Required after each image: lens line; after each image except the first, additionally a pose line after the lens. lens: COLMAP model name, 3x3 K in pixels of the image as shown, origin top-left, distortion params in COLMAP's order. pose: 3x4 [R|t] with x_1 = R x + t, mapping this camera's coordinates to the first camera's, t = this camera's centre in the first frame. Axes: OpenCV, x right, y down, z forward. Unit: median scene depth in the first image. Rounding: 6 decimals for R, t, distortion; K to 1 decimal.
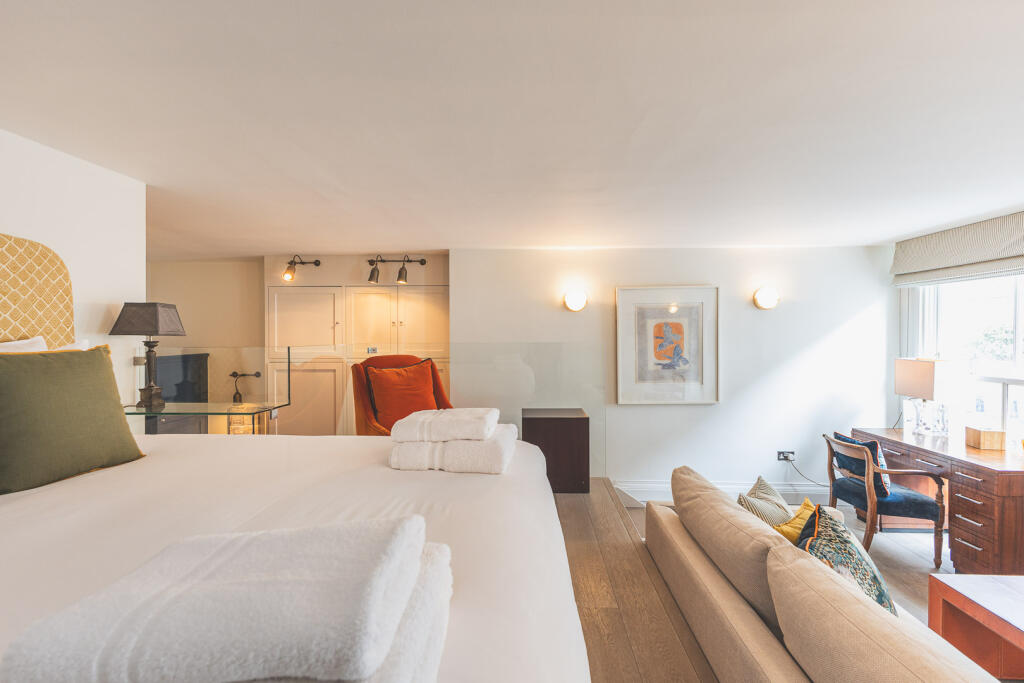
lens RADIAL K [[435.6, 0, 511.0], [0, 435.6, 337.2], [0, 0, 1]] dist [0.000984, 0.000098]
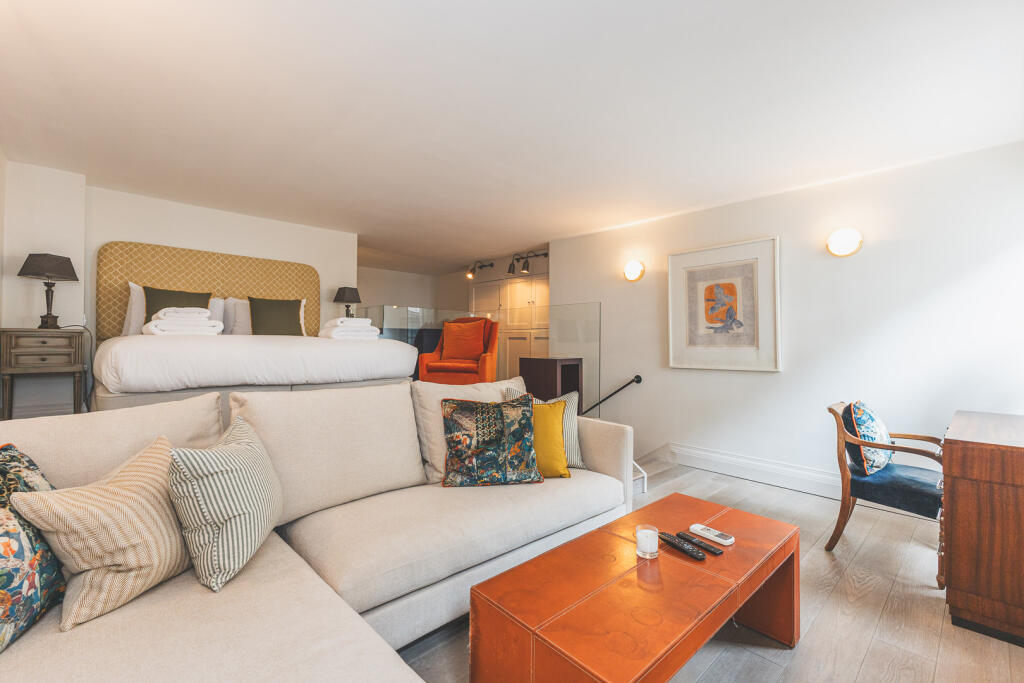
lens RADIAL K [[435.6, 0, 511.6], [0, 435.6, 342.8], [0, 0, 1]] dist [0.000984, 0.000098]
pose [[0.709745, 0.009345, -0.704397, 0.708313], [-0.014367, 0.999896, -0.001211, 0.102966], [0.704312, 0.010979, 0.709806, 0.004627]]
